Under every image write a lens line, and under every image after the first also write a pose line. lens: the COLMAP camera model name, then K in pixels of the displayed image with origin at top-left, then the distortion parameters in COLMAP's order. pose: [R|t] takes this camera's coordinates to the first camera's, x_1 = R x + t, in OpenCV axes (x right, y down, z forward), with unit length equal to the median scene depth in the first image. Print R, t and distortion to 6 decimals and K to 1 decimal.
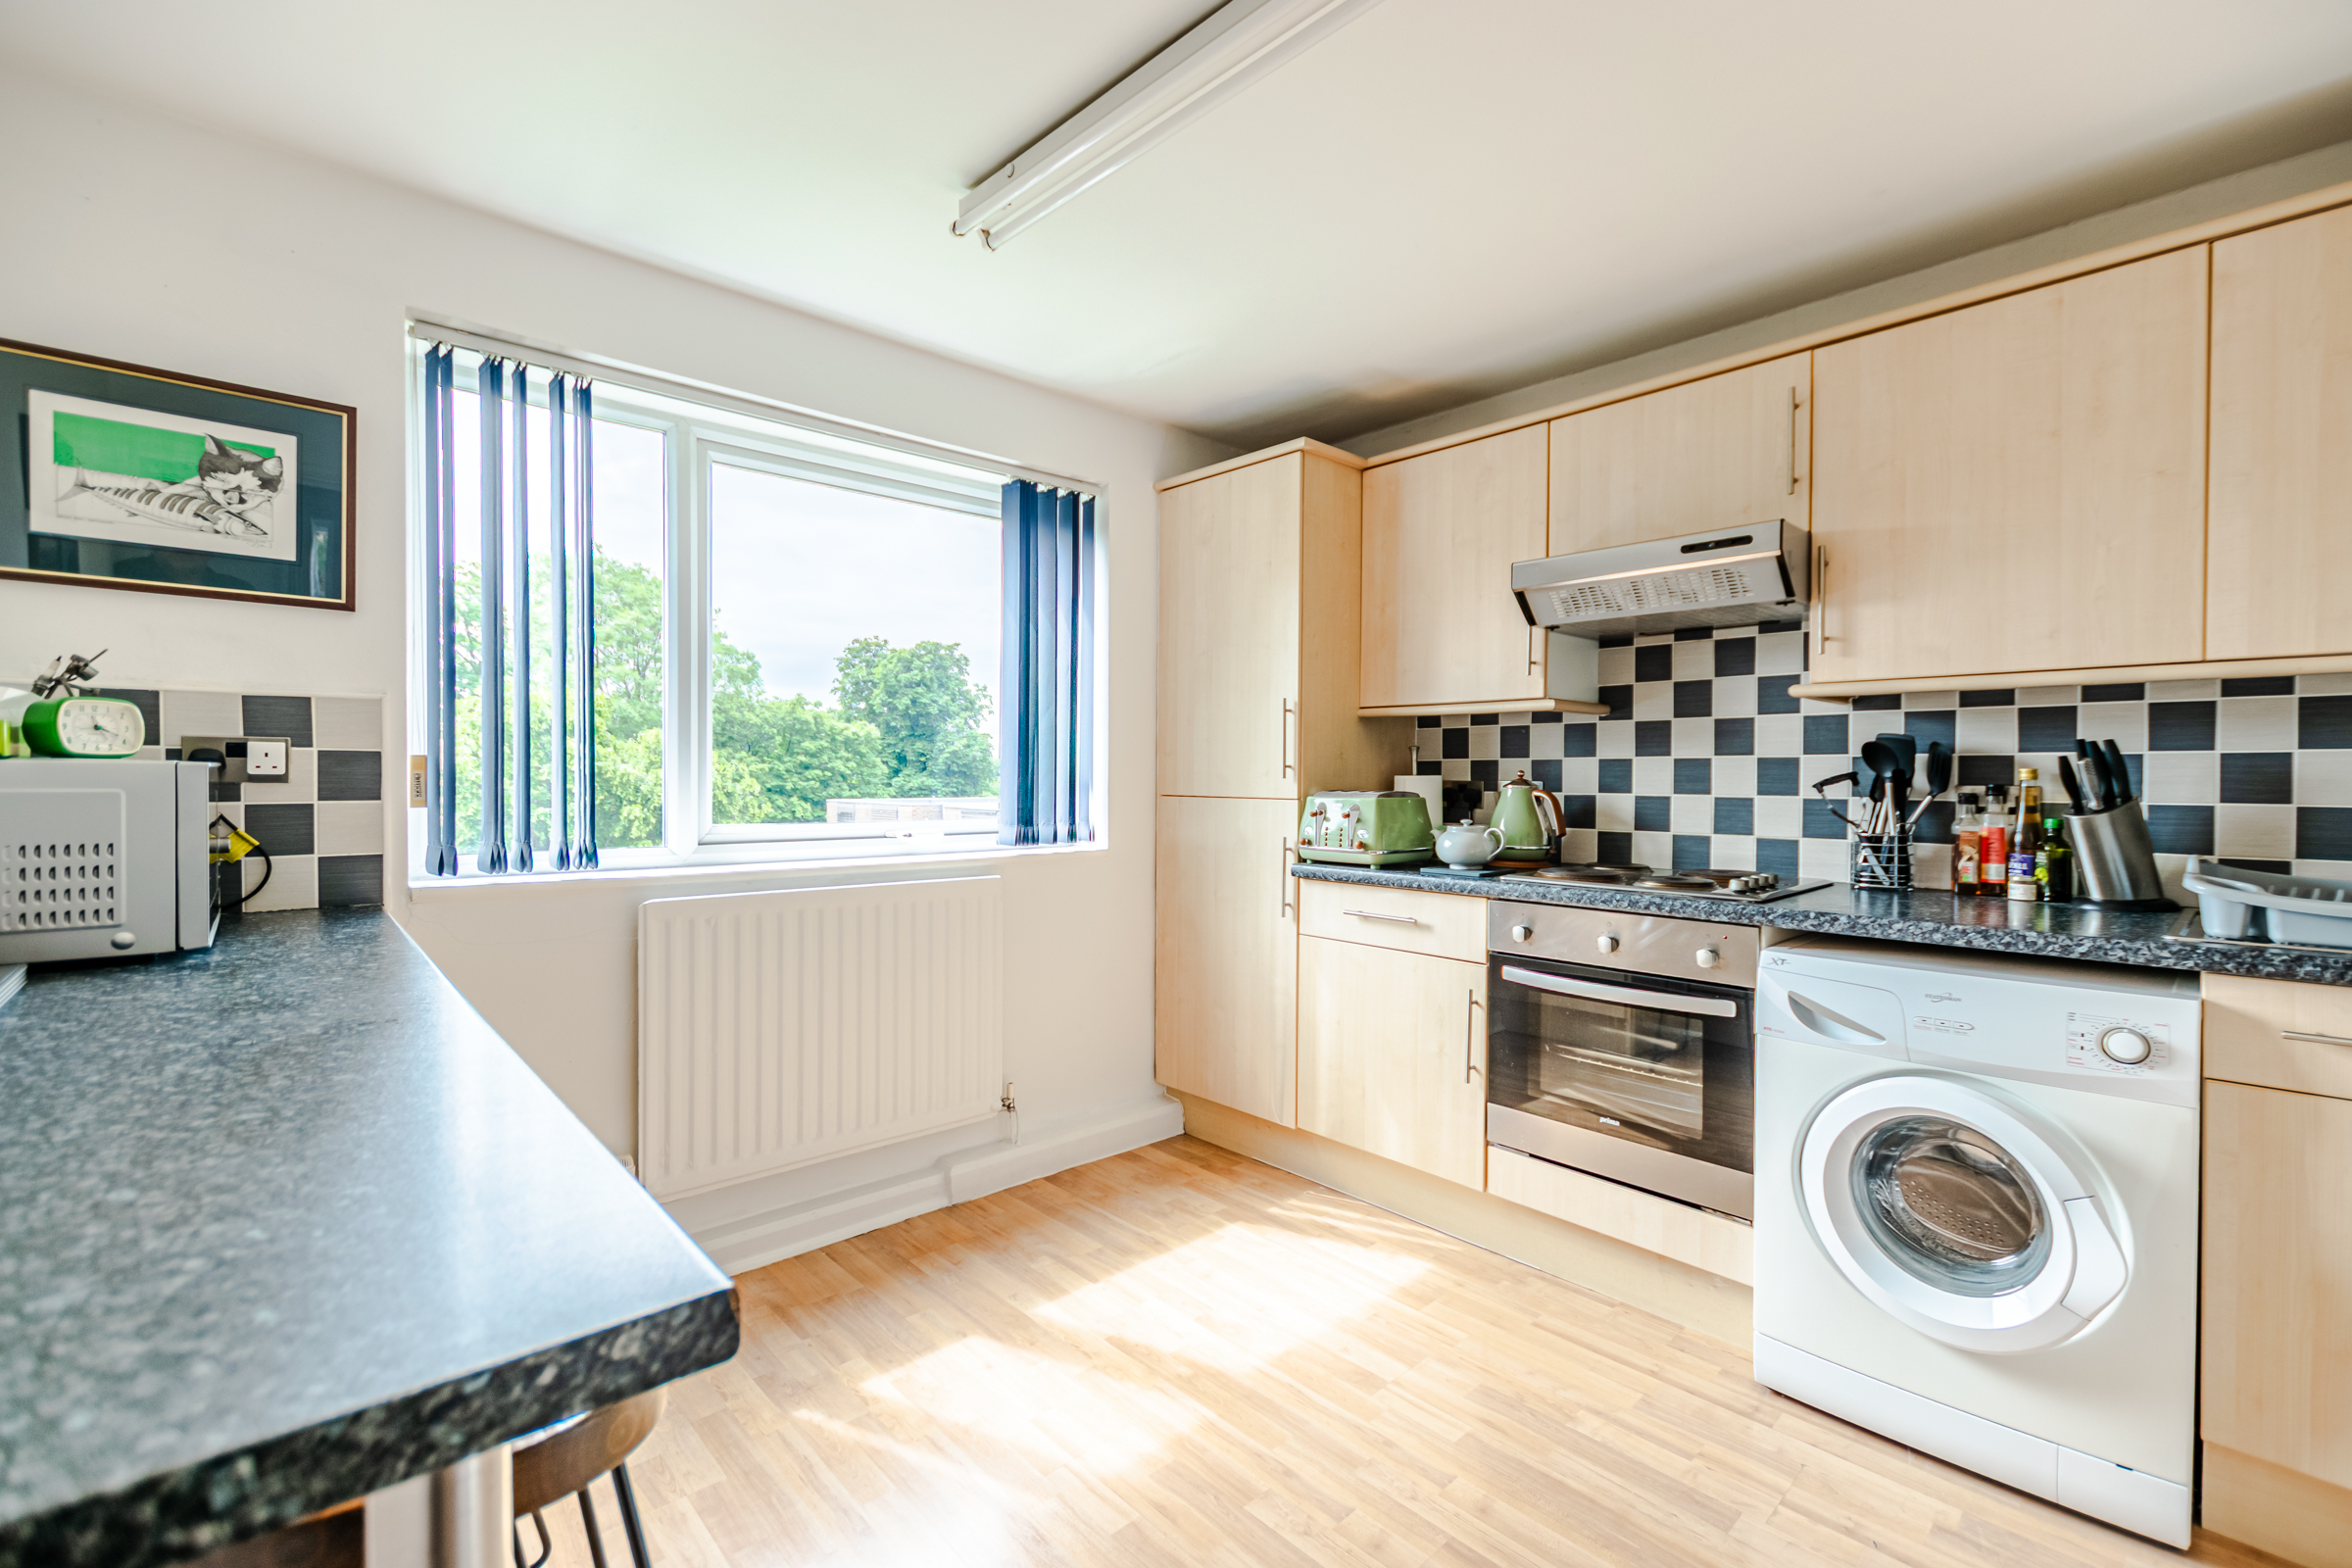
lens RADIAL K [[1015.8, 0, 1181.9], [0, 1015.8, 785.7], [0, 0, 1]] dist [0.004161, -0.001331]
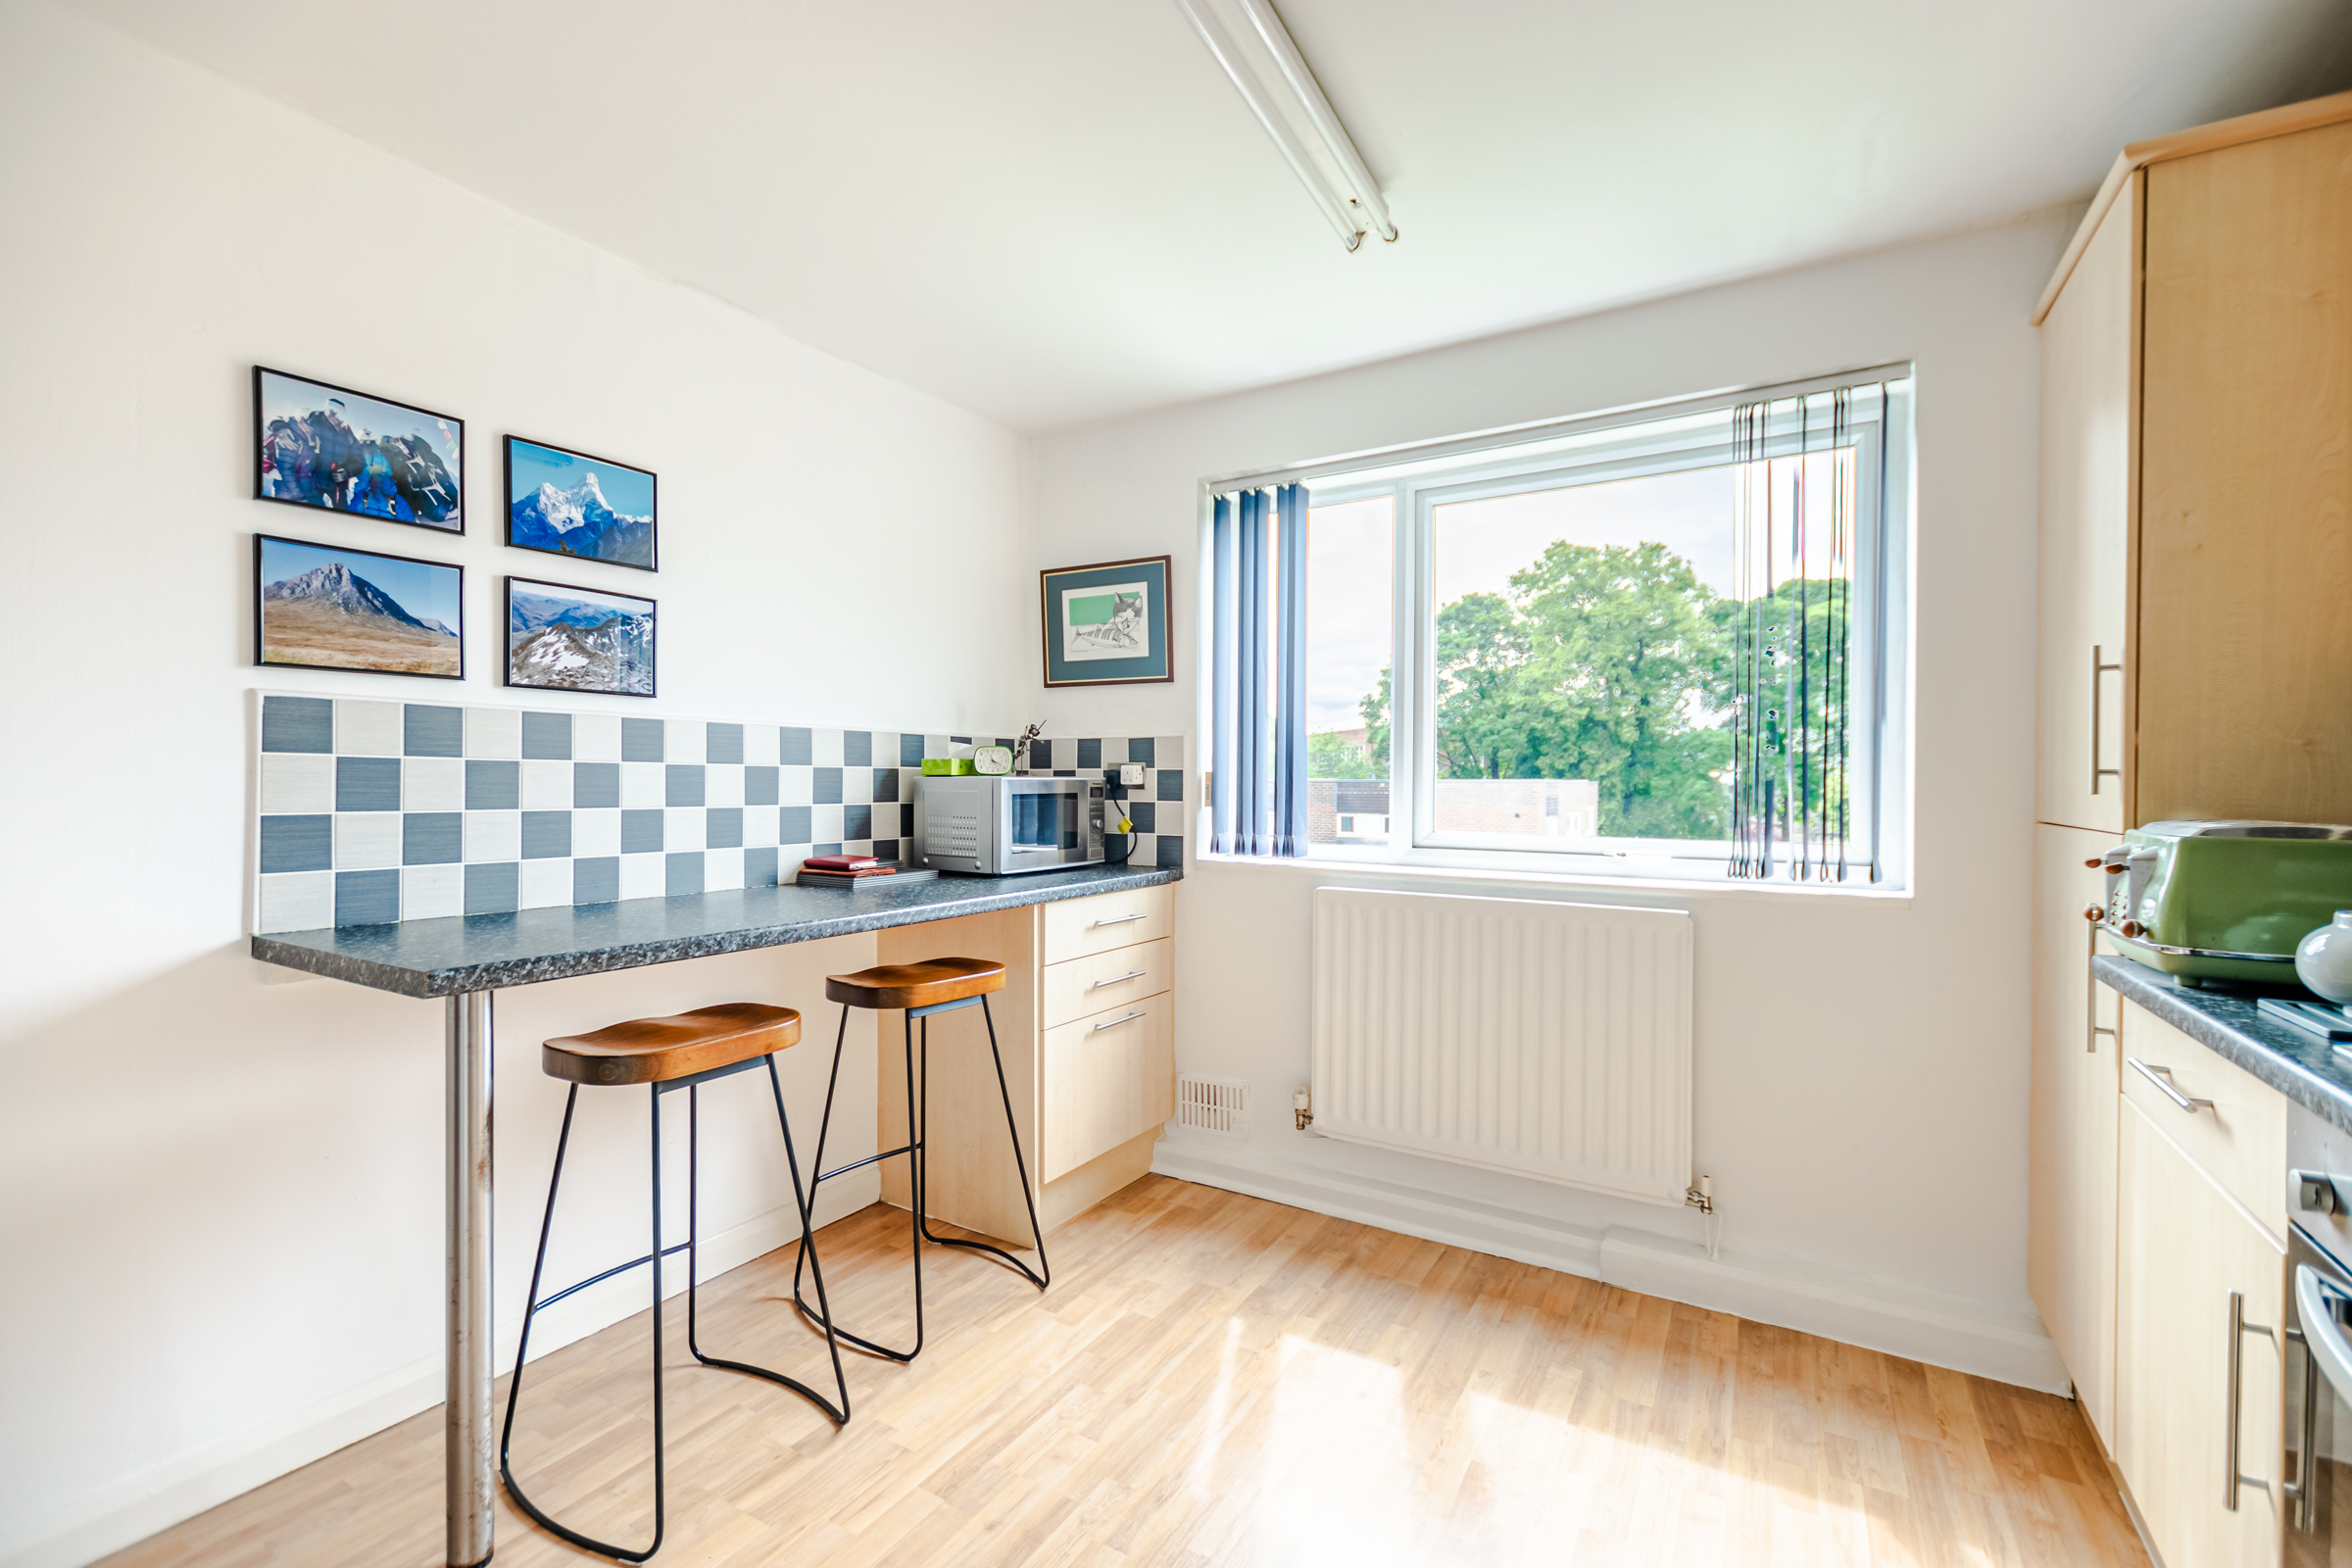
lens RADIAL K [[1015.8, 0, 1173.0], [0, 1015.8, 785.5], [0, 0, 1]] dist [0.004161, -0.001331]
pose [[0.275045, 0.002236, -0.961429, 0.746710], [-0.013524, 0.999907, -0.001543, -0.007459], [0.961336, 0.013427, 0.275049, 0.592399]]
